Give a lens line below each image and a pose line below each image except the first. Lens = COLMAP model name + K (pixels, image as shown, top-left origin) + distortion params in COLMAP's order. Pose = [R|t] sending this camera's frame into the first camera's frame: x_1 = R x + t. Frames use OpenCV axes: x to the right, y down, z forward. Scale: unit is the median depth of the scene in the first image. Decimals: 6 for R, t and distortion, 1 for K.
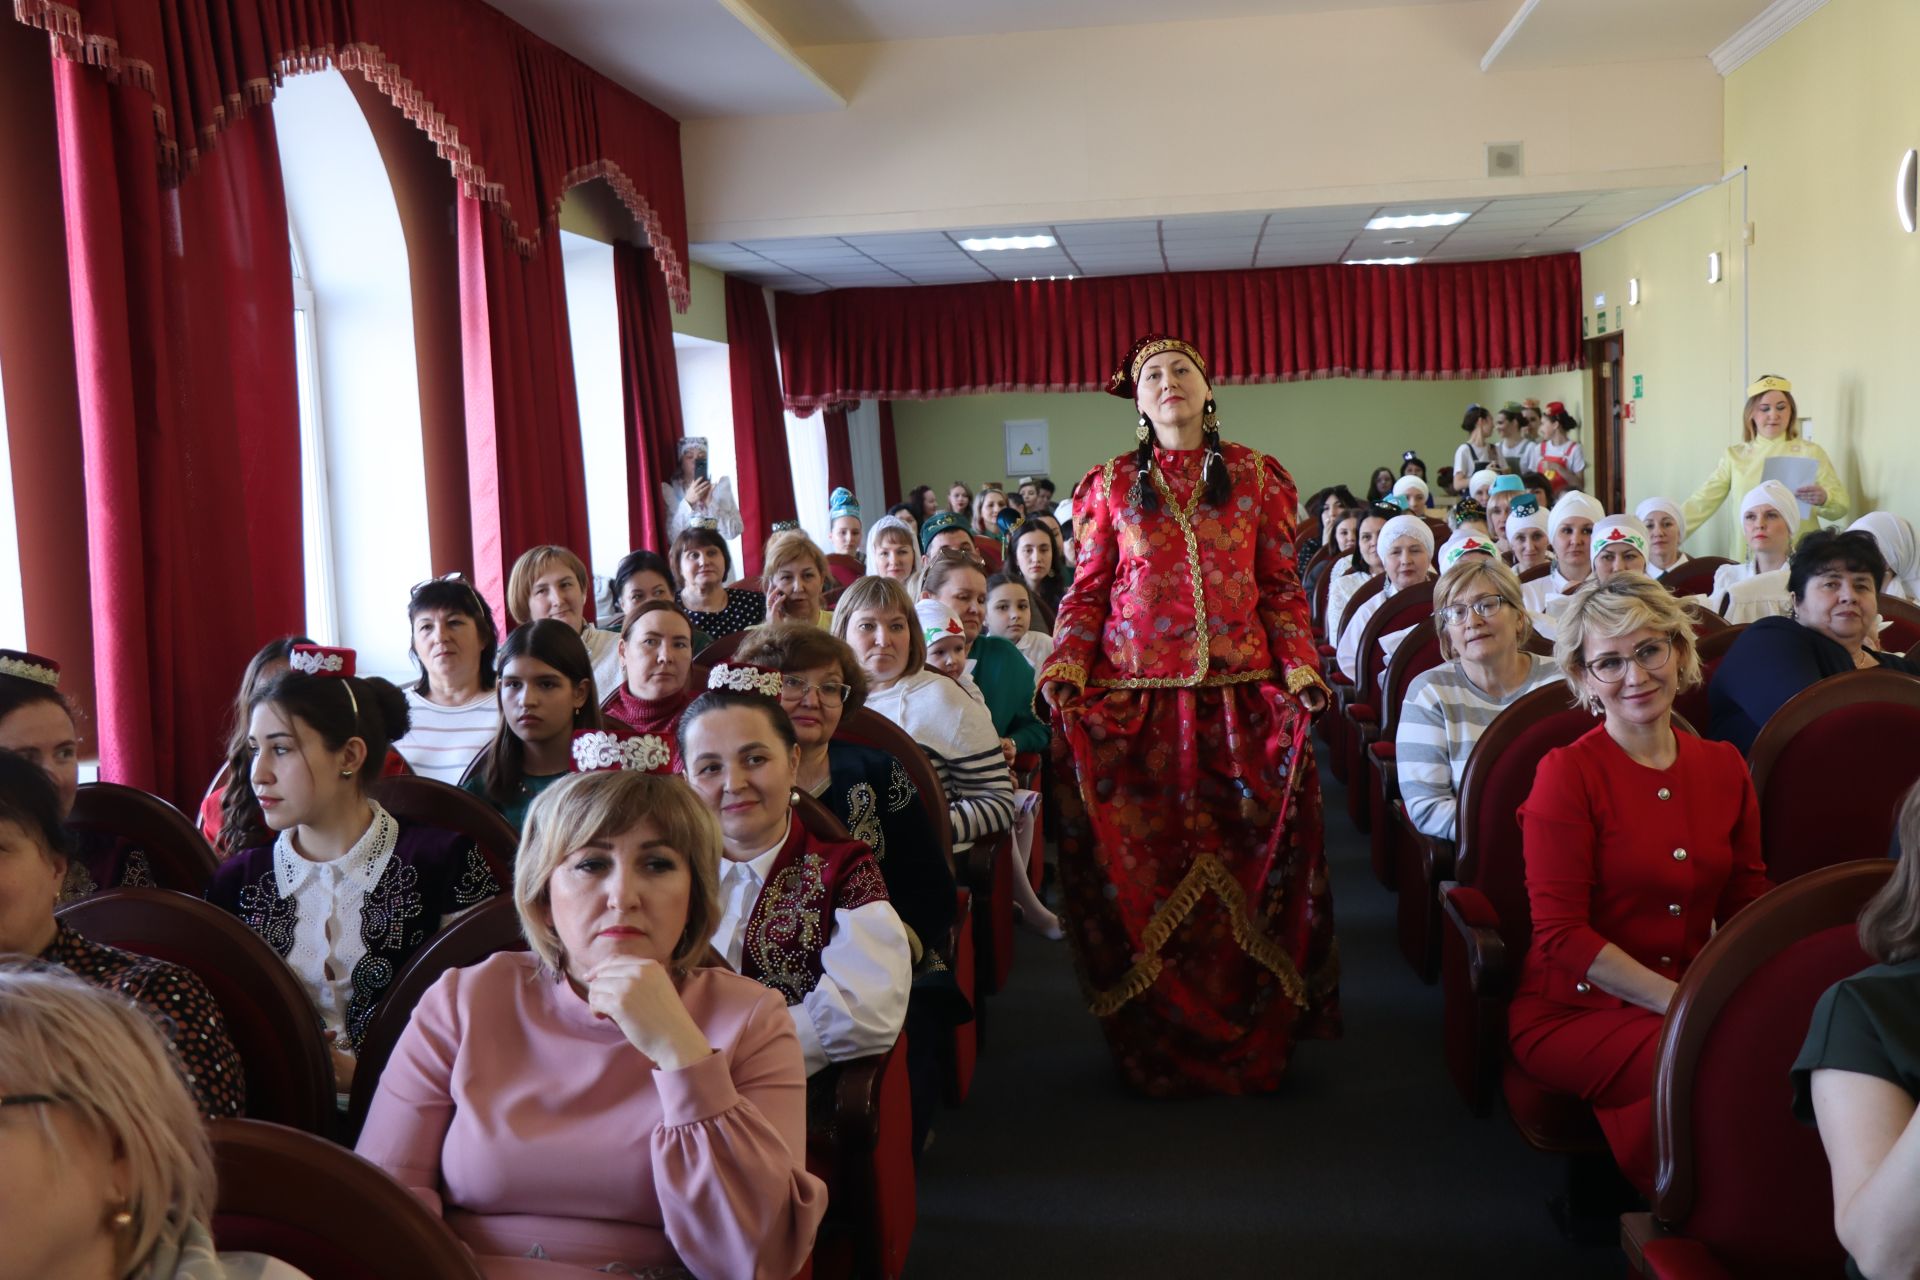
lens RADIAL K [[2223.0, 0, 913.8], [0, 2223.0, 607.8], [0, 0, 1]] dist [0.001823, 0.000000]
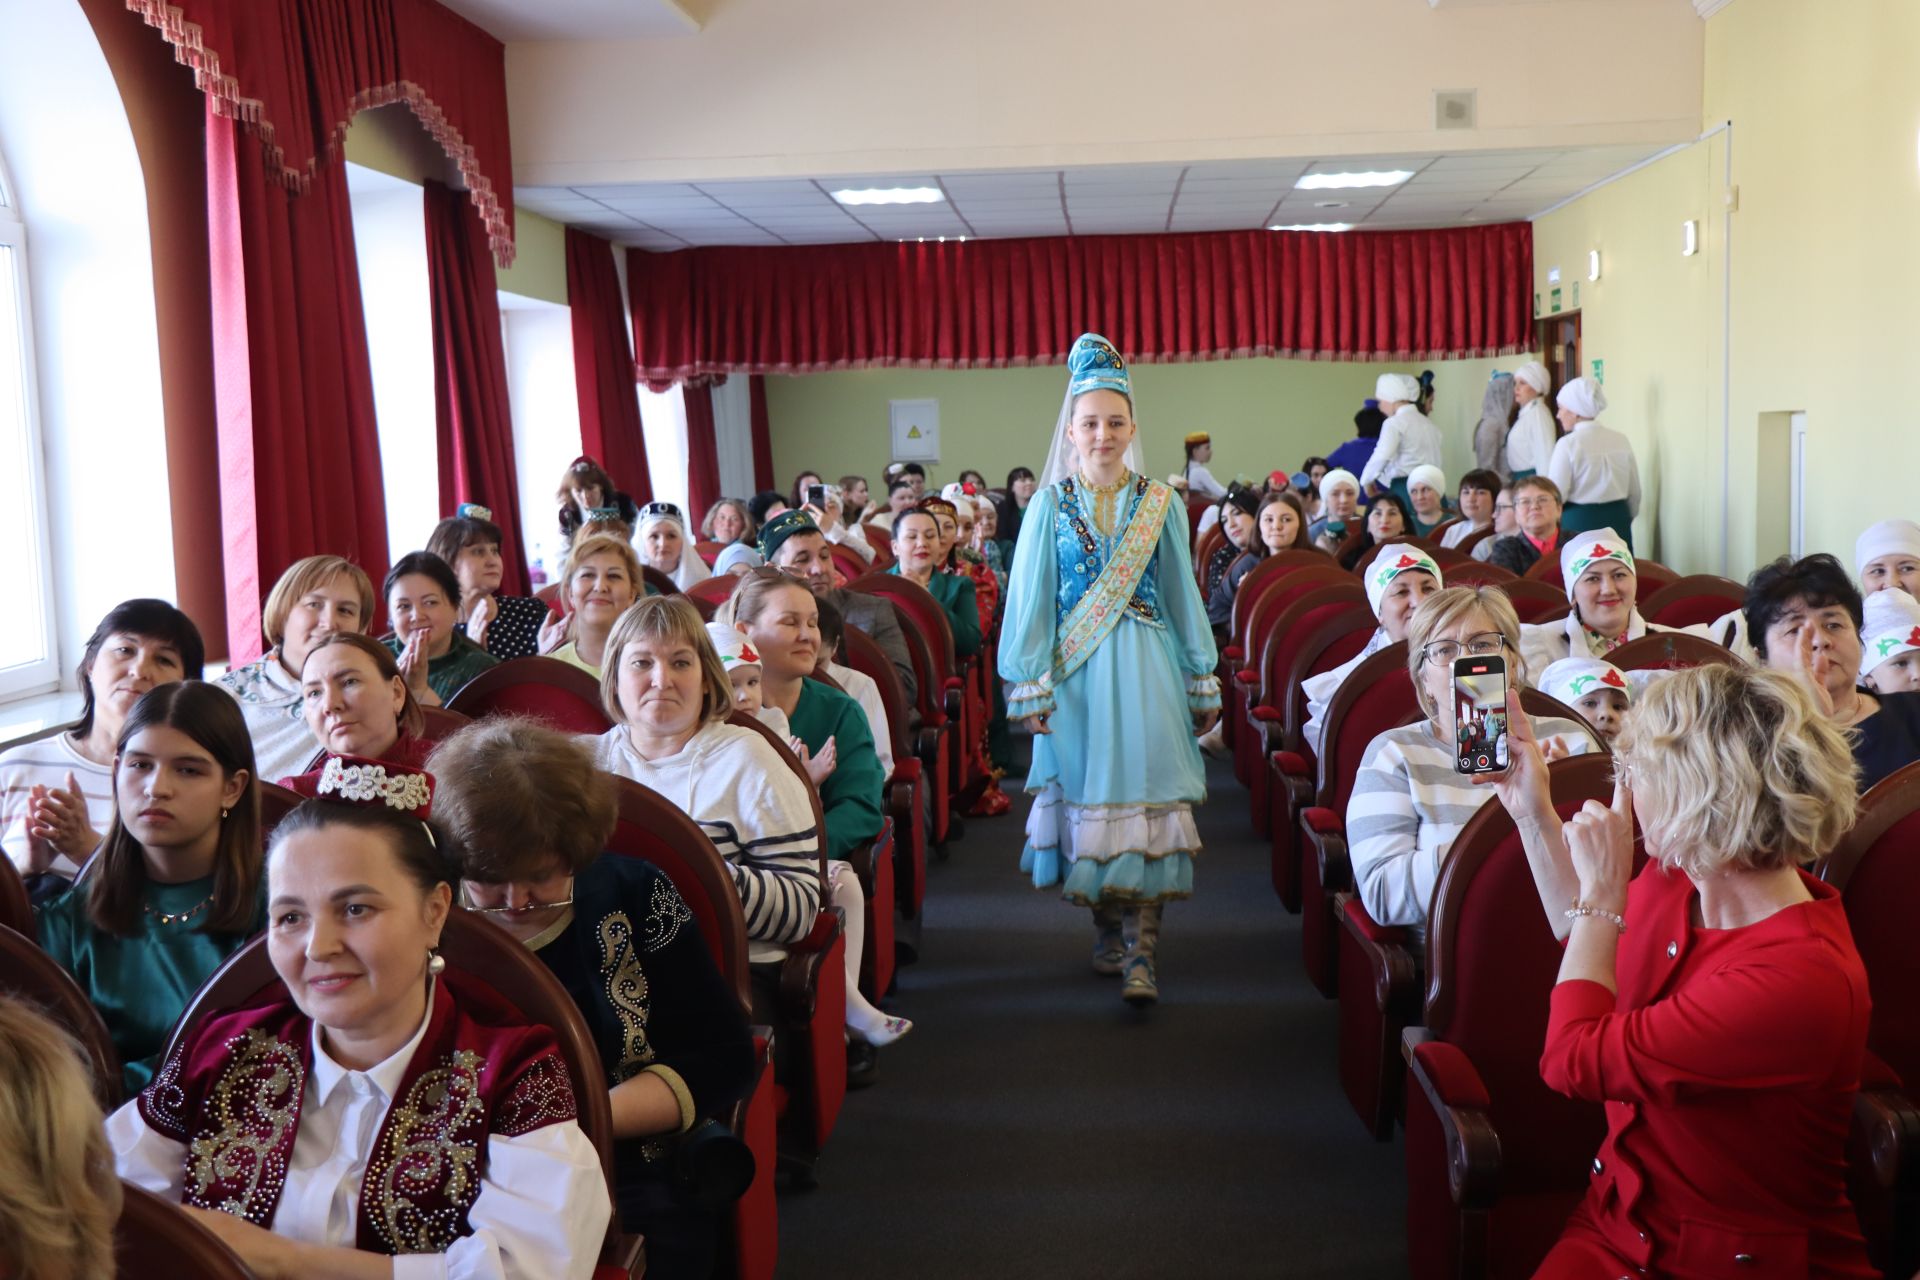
lens RADIAL K [[2223.0, 0, 921.4], [0, 2223.0, 588.6], [0, 0, 1]] dist [0.001823, 0.000000]
pose [[0.999018, 0.012965, 0.042364, 0.019770], [-0.012942, 0.999916, -0.000808, -0.009052], [-0.042371, 0.000259, 0.999102, 0.124083]]
